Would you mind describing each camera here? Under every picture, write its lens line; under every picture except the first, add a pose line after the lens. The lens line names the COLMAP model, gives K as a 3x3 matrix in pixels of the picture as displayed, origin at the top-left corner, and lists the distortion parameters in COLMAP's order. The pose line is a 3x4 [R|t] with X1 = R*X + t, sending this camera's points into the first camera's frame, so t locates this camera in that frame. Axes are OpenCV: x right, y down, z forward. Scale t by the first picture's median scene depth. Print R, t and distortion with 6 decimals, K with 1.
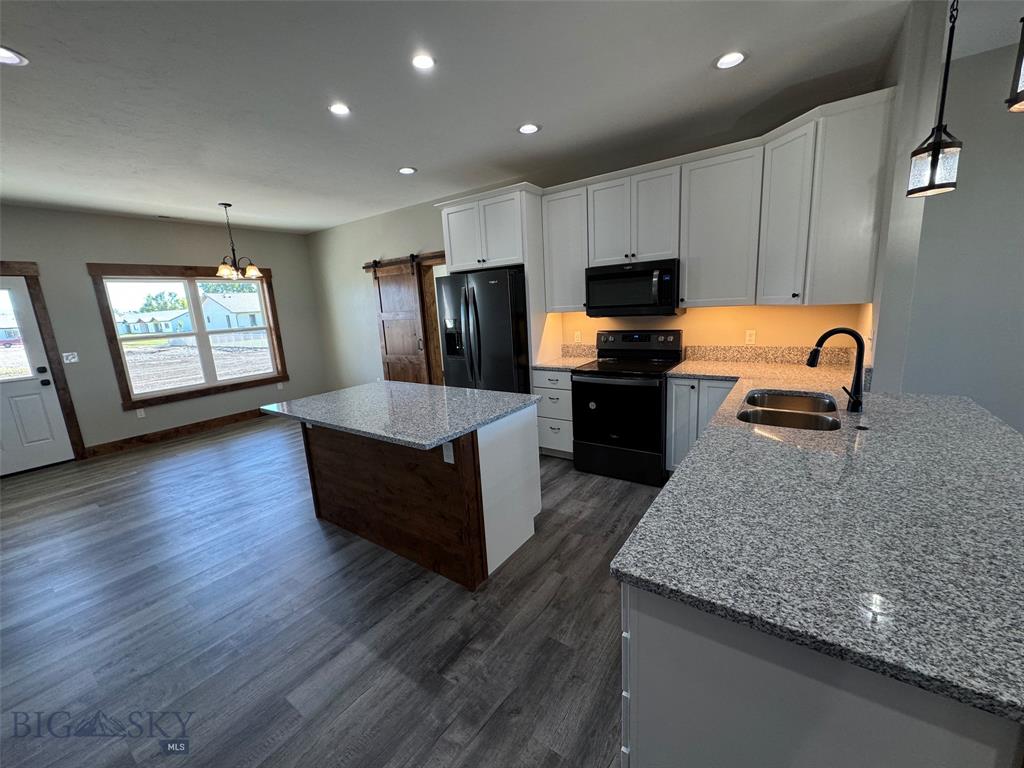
lens RADIAL K [[406.4, 0, 512.4], [0, 406.4, 382.3], [0, 0, 1]] dist [-0.002403, 0.000840]
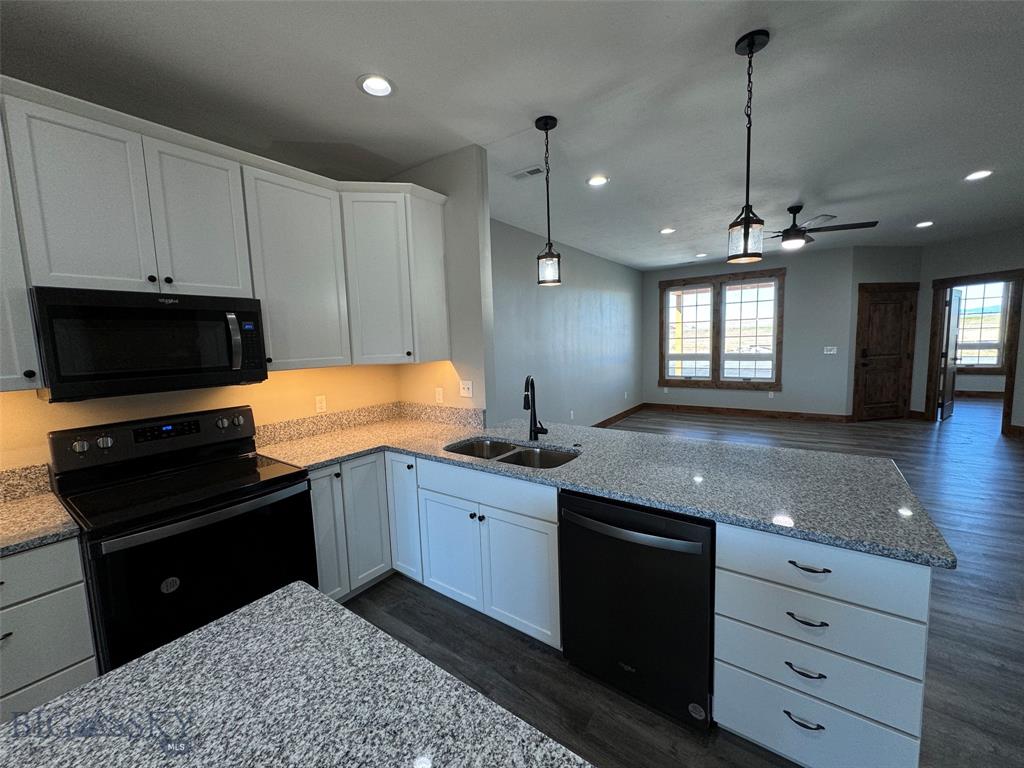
lens RADIAL K [[406.4, 0, 512.2], [0, 406.4, 382.7], [0, 0, 1]] dist [-0.002403, 0.000840]
pose [[0.016788, -0.047354, 0.998737, -0.235801], [0.224767, 0.973491, 0.042379, -0.094937], [-0.974268, 0.223771, 0.026987, 0.546820]]
